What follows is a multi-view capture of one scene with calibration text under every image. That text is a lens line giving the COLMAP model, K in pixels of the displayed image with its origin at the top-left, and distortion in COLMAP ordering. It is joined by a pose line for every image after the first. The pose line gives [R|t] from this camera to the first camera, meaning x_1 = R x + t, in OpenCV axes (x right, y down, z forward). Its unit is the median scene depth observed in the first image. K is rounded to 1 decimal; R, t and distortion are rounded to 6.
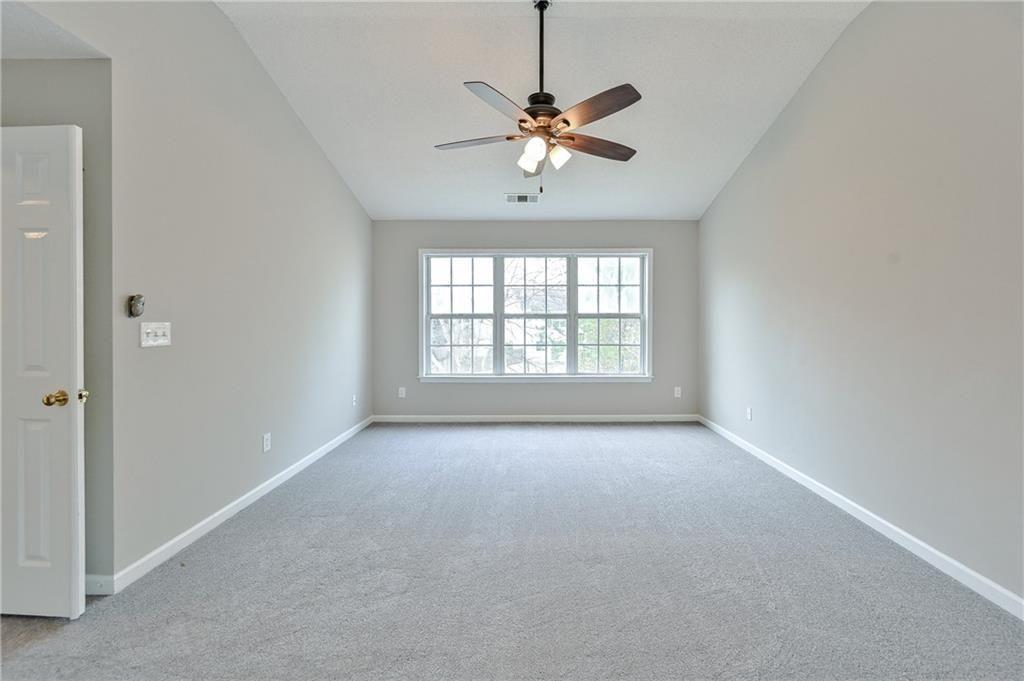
lens RADIAL K [[414.5, 0, 540.8], [0, 414.5, 325.9], [0, 0, 1]] dist [-0.004054, 0.000400]
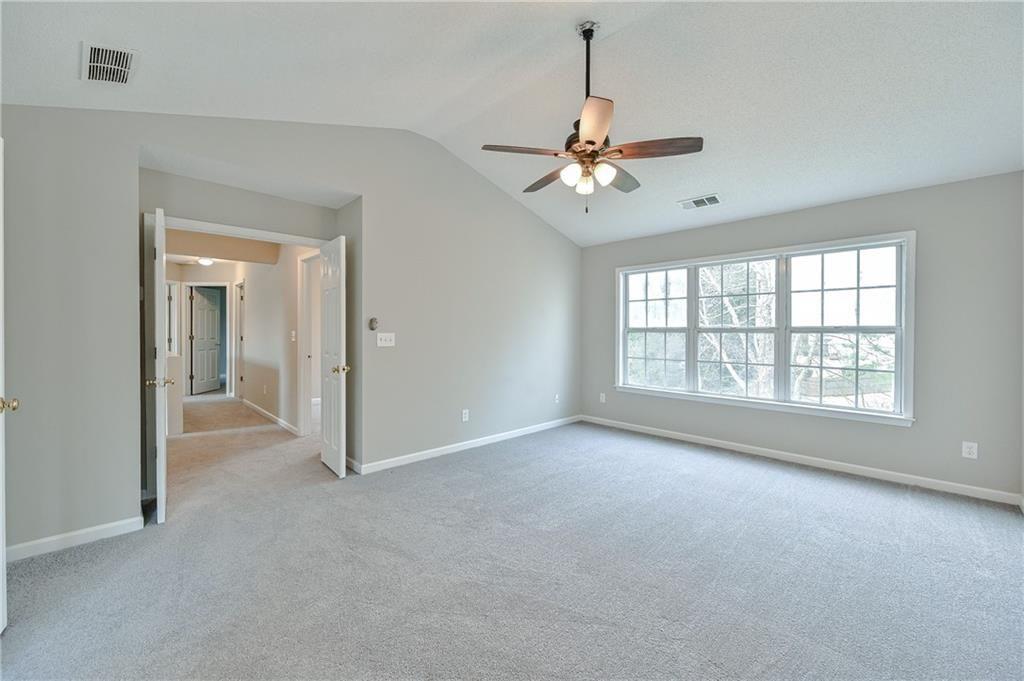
lens RADIAL K [[414.5, 0, 530.9], [0, 414.5, 340.4], [0, 0, 1]] dist [-0.004054, 0.000400]
pose [[0.699501, 0.019793, -0.714358, 0.323922], [-0.018110, 0.999786, 0.009968, -0.002400], [0.714402, 0.005965, 0.699710, 0.079365]]
